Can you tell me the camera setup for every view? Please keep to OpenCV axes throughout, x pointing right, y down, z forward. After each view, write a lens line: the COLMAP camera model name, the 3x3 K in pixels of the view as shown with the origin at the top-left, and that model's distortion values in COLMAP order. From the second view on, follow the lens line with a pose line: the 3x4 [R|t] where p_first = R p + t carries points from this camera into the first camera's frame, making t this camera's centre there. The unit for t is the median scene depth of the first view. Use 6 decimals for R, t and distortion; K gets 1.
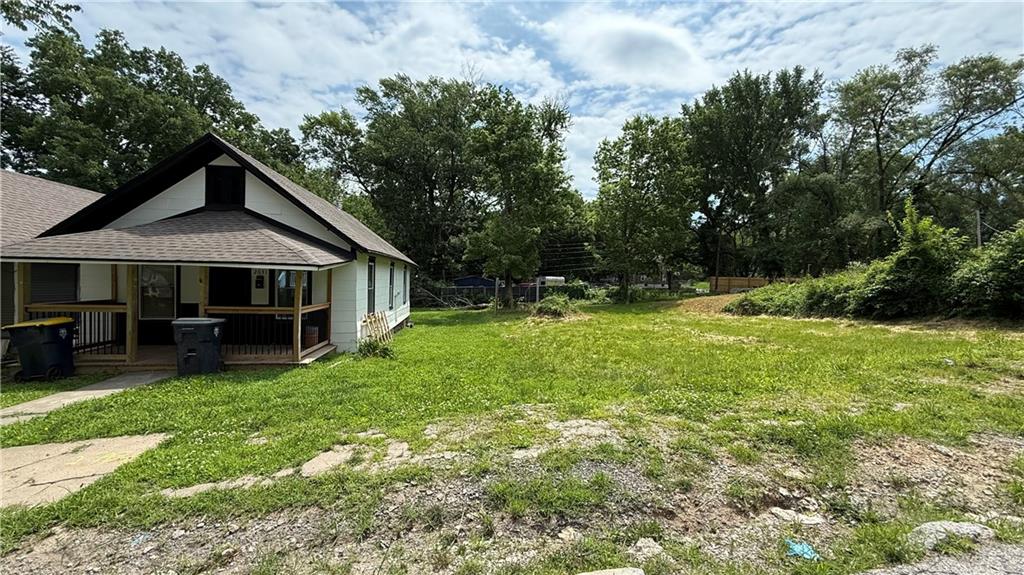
lens RADIAL K [[408.5, 0, 505.7], [0, 408.5, 284.4], [0, 0, 1]] dist [-0.002449, 0.000882]
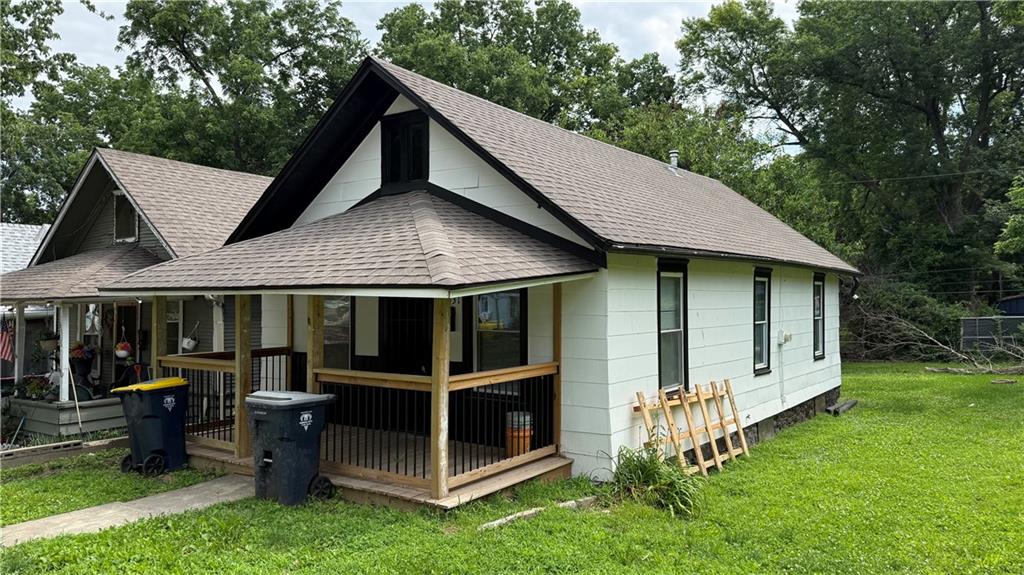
lens RADIAL K [[719.3, 0, 513.5], [0, 719.3, 281.8], [0, 0, 1]] dist [0.040273, -0.032703]
pose [[0.730644, -0.036931, -0.681759, 0.048134], [0.011251, 0.999052, -0.042061, -0.007606], [0.682666, 0.023061, 0.730367, 0.200734]]
